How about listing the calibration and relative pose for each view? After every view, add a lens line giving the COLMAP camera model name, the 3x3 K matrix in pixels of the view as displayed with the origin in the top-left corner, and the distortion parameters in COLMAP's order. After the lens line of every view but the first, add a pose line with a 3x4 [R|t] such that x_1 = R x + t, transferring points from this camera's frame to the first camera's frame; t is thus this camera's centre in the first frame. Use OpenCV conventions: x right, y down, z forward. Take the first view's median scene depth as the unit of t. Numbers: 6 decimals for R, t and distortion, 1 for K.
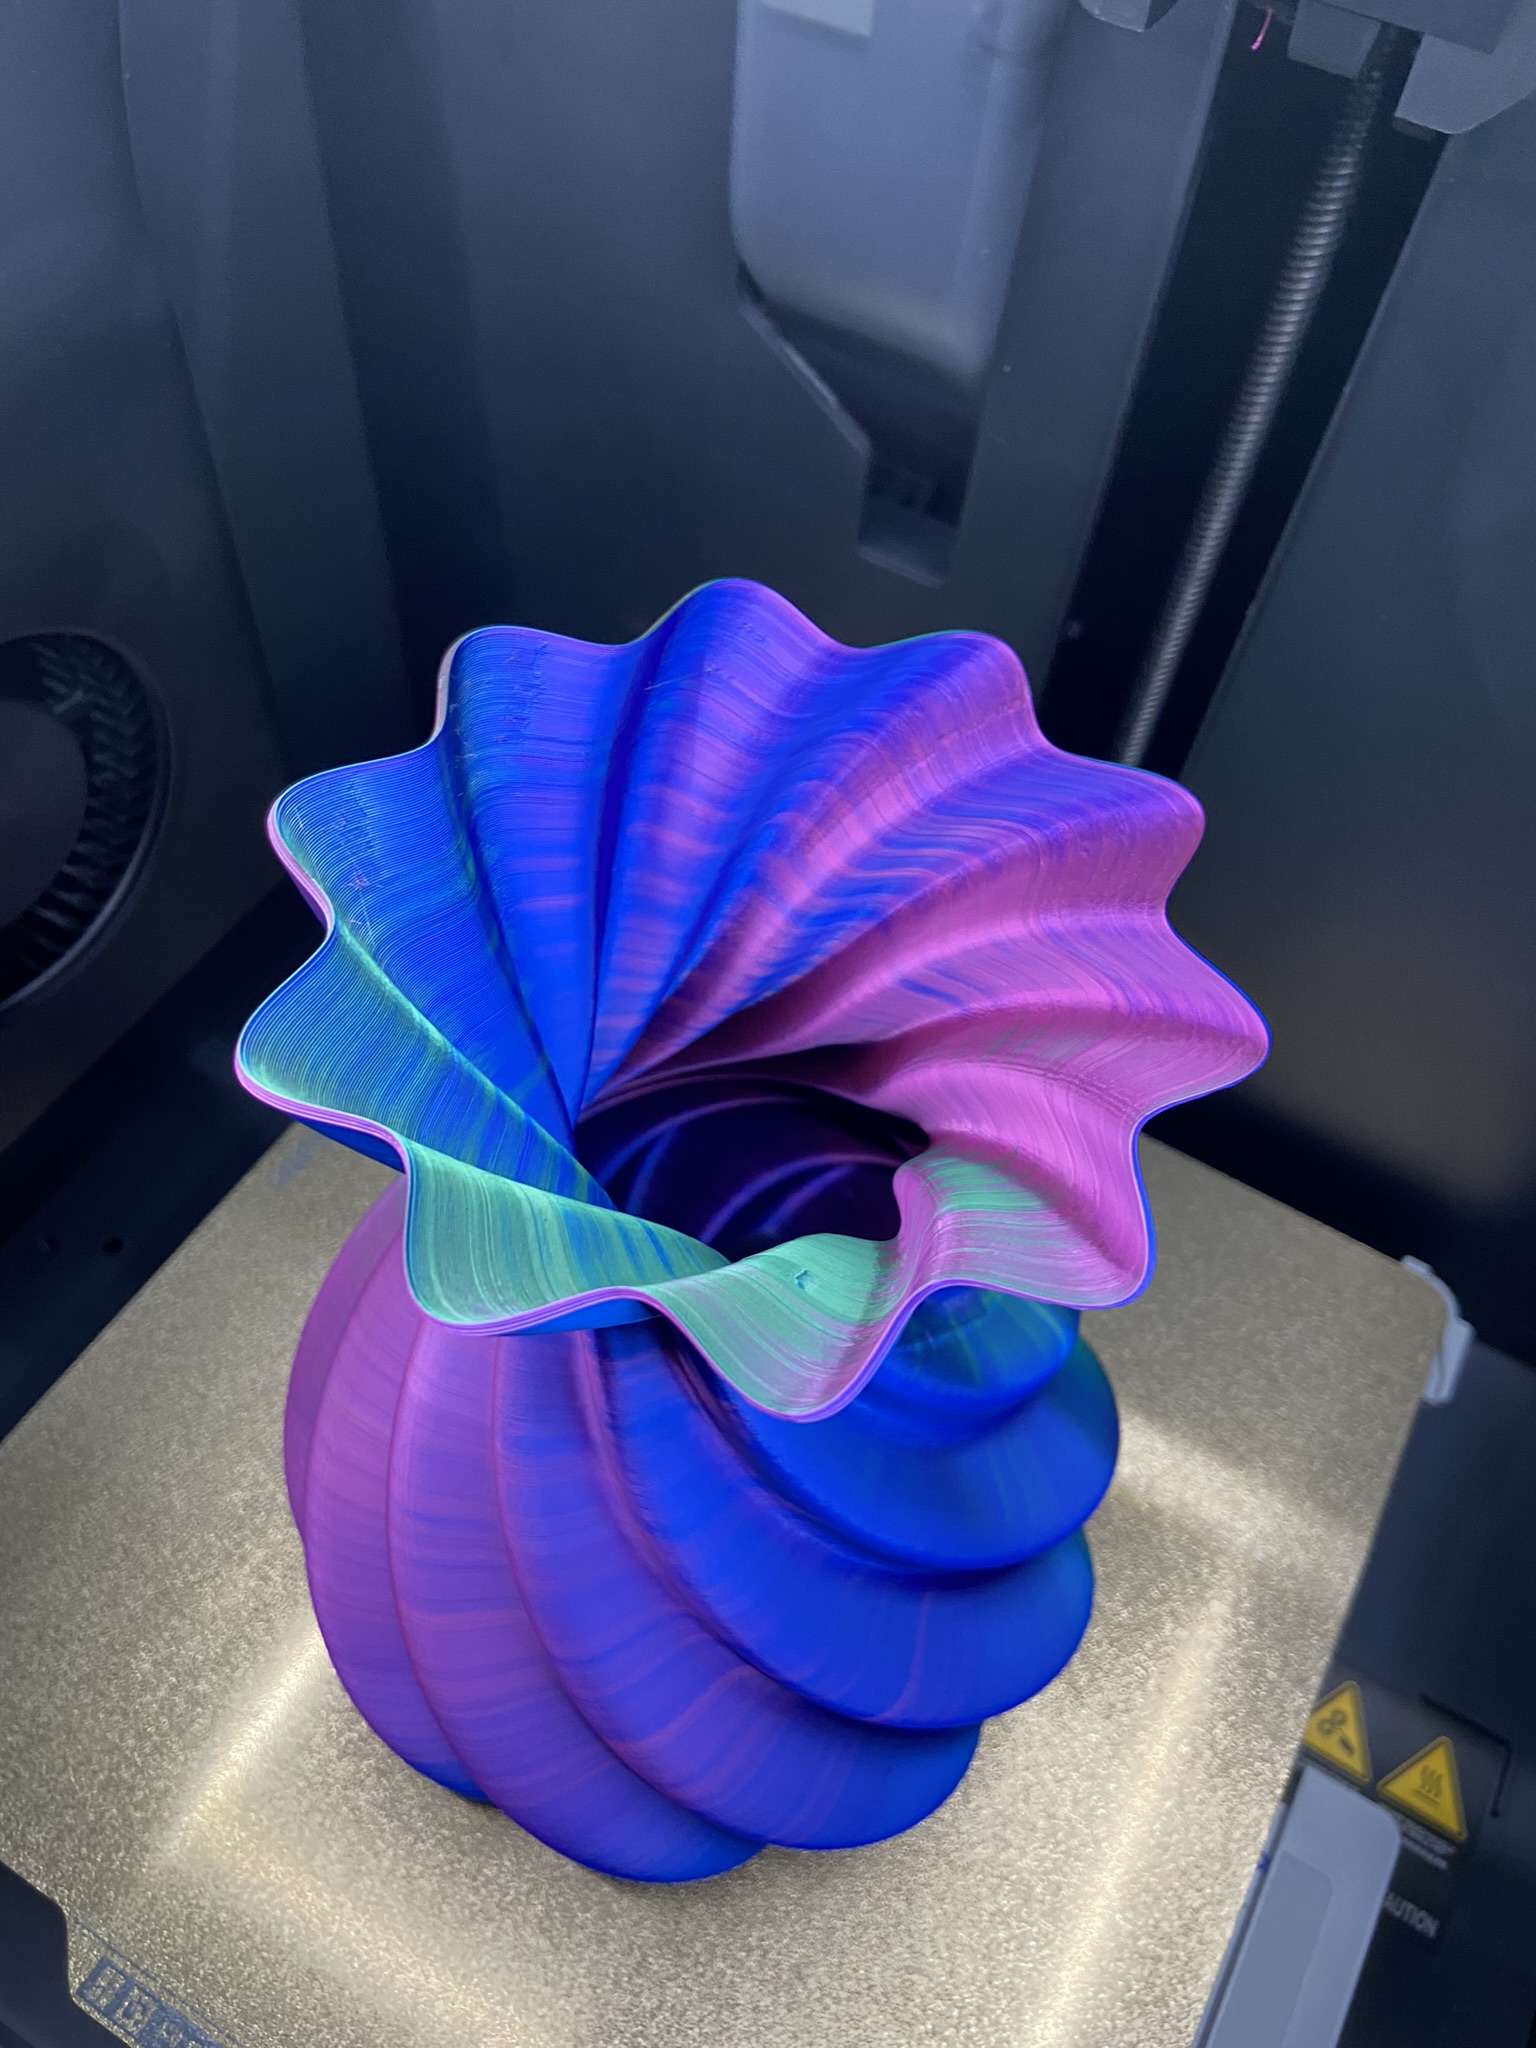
lens RADIAL K [[1557.3, 0, 778.1], [0, 1557.3, 998.2], [0, 0, 1]] dist [0.140284, -0.168684]
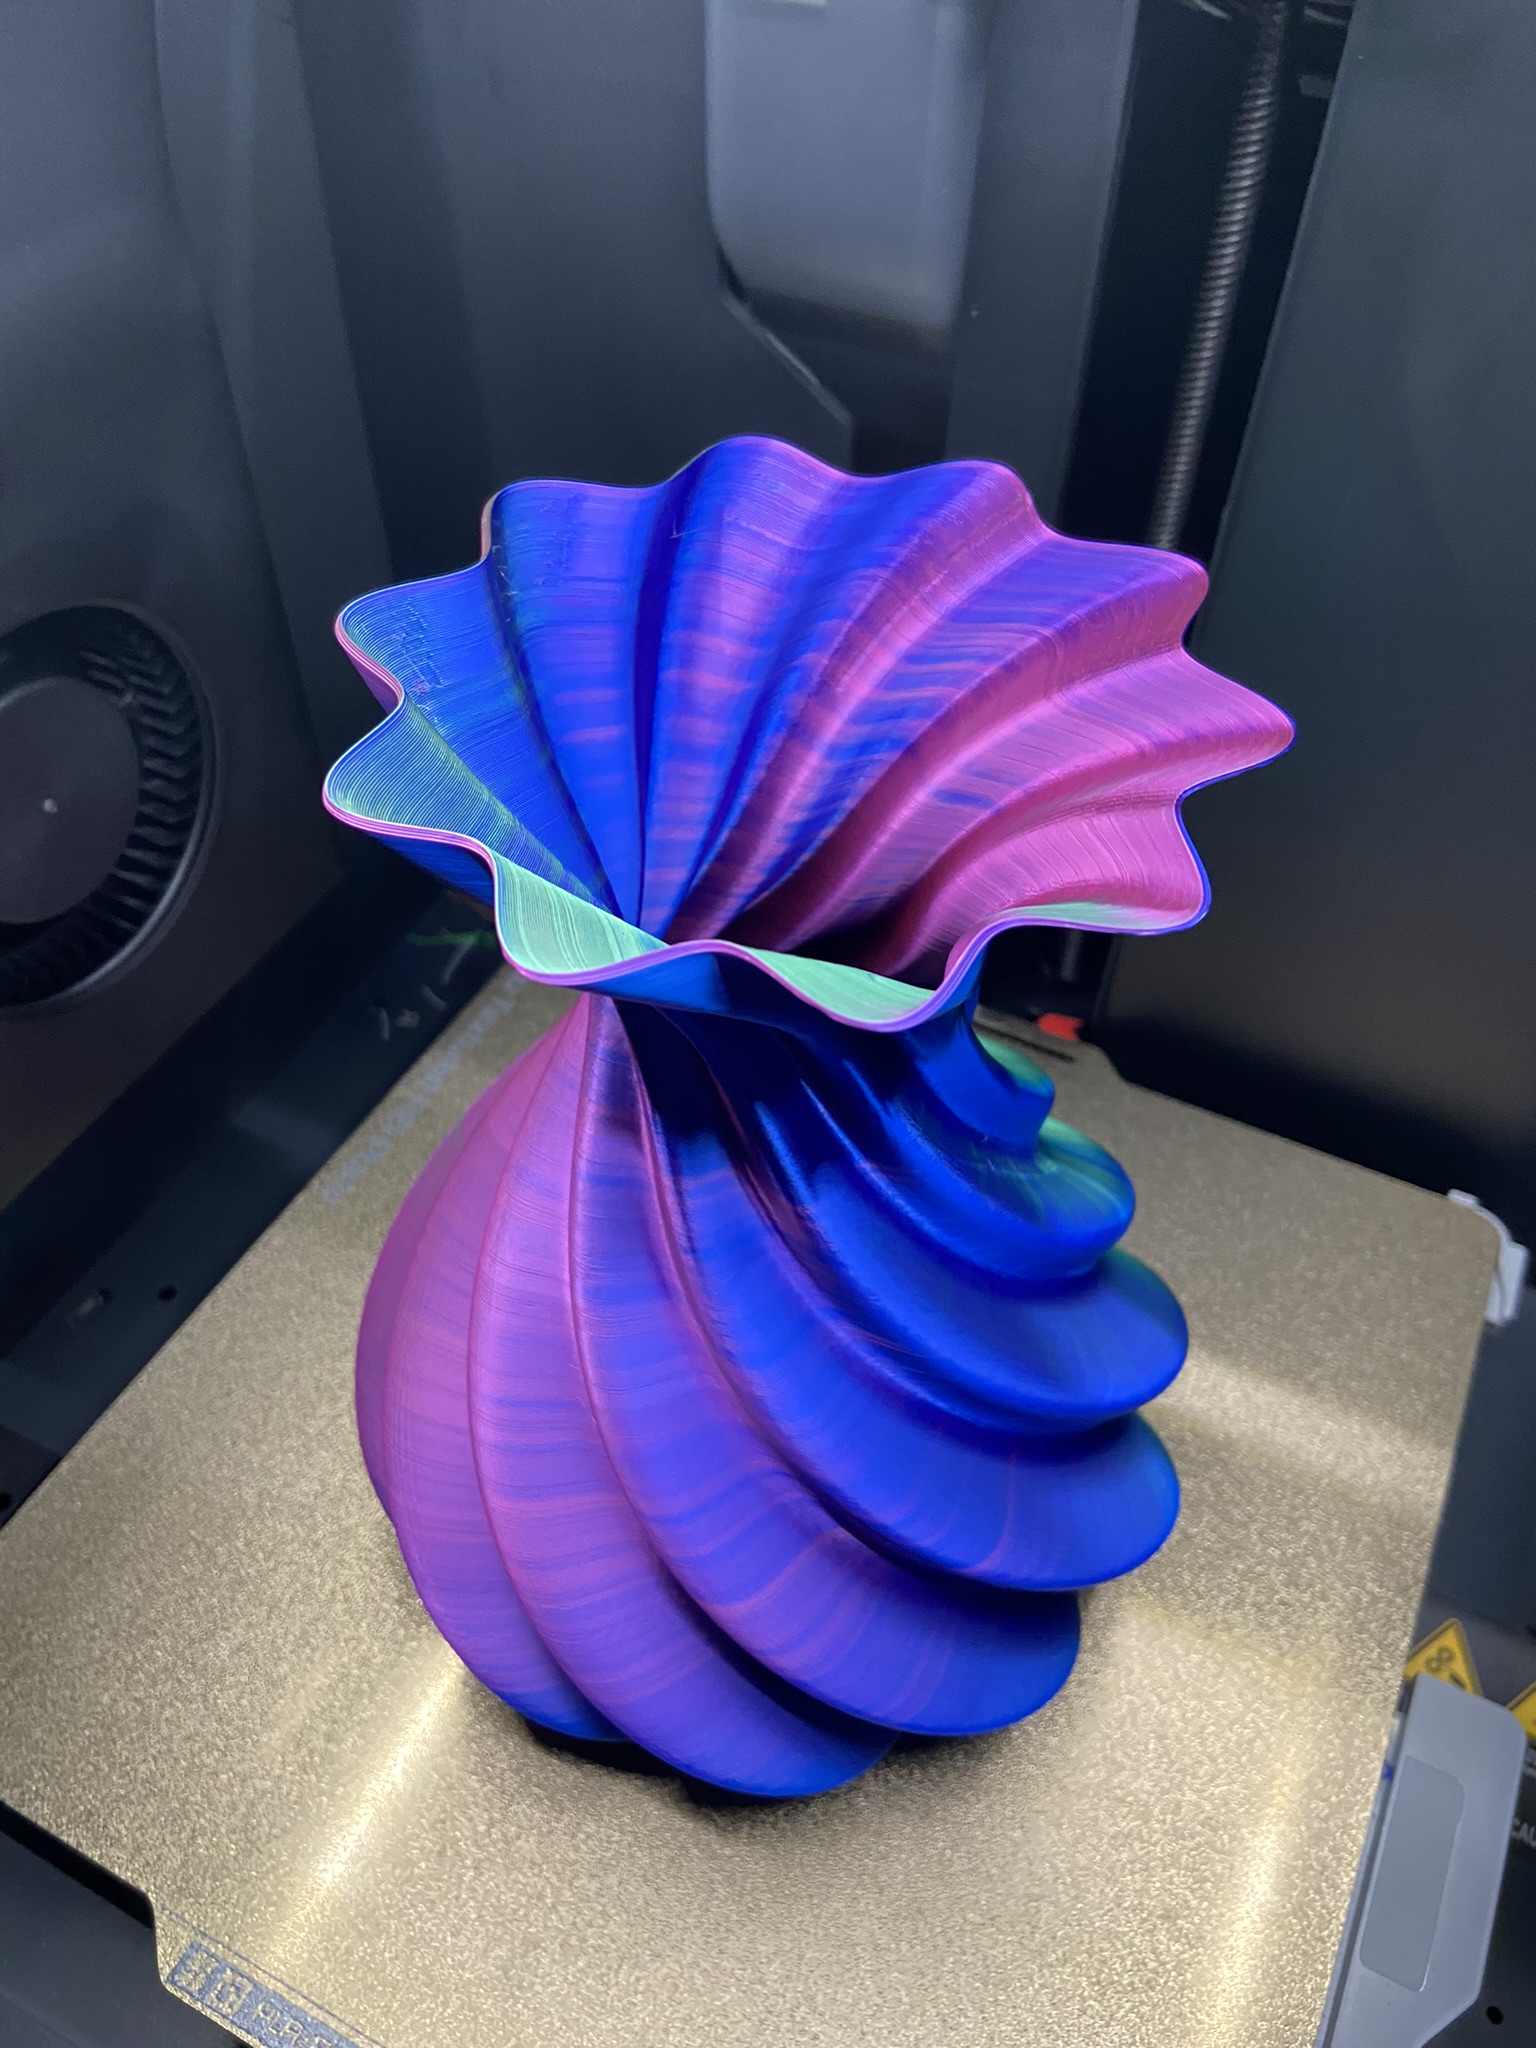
lens RADIAL K [[1555.1, 0, 768.0], [0, 1555.1, 1024.0], [0, 0, 1]] dist [0.136780, -0.168045]
pose [[0.996748, -0.080575, -0.001386, -0.033595], [0.079716, 0.988351, -0.129641, 0.209982], [0.011816, 0.129109, 0.991560, -0.015855]]
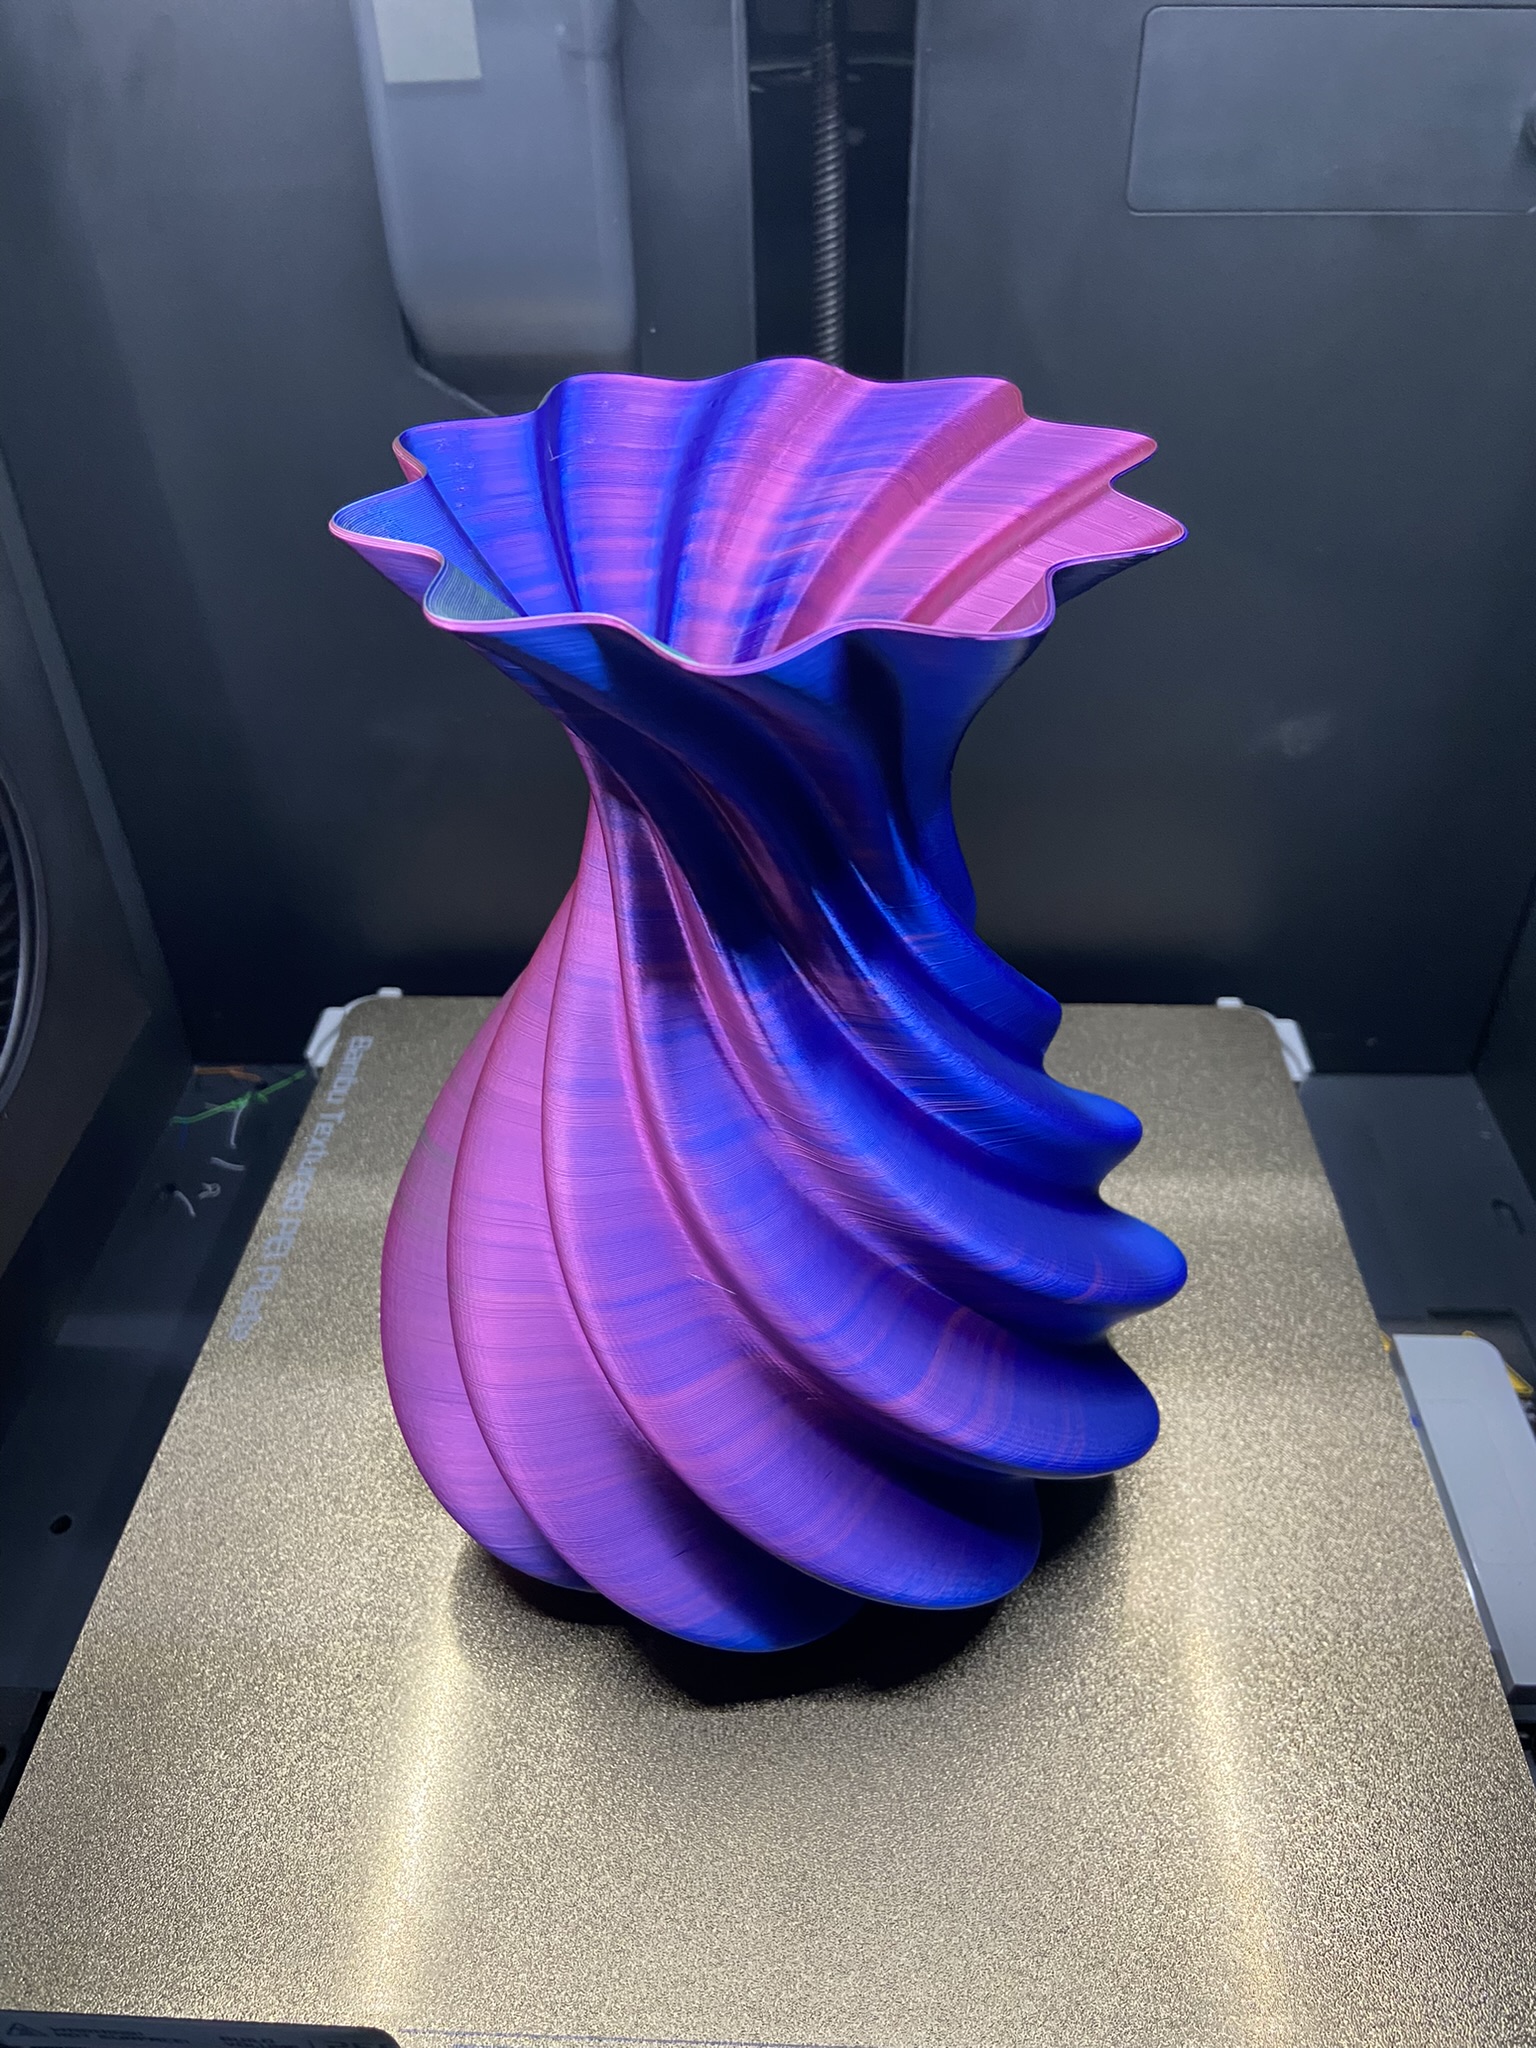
lens RADIAL K [[1557.3, 0, 778.1], [0, 1557.3, 998.2], [0, 0, 1]] dist [0.140284, -0.168684]
pose [[0.881678, -0.352232, 0.313969, -0.343238], [0.427864, 0.877345, -0.217251, 0.374252], [-0.198937, 0.325882, 0.924243, -0.004072]]
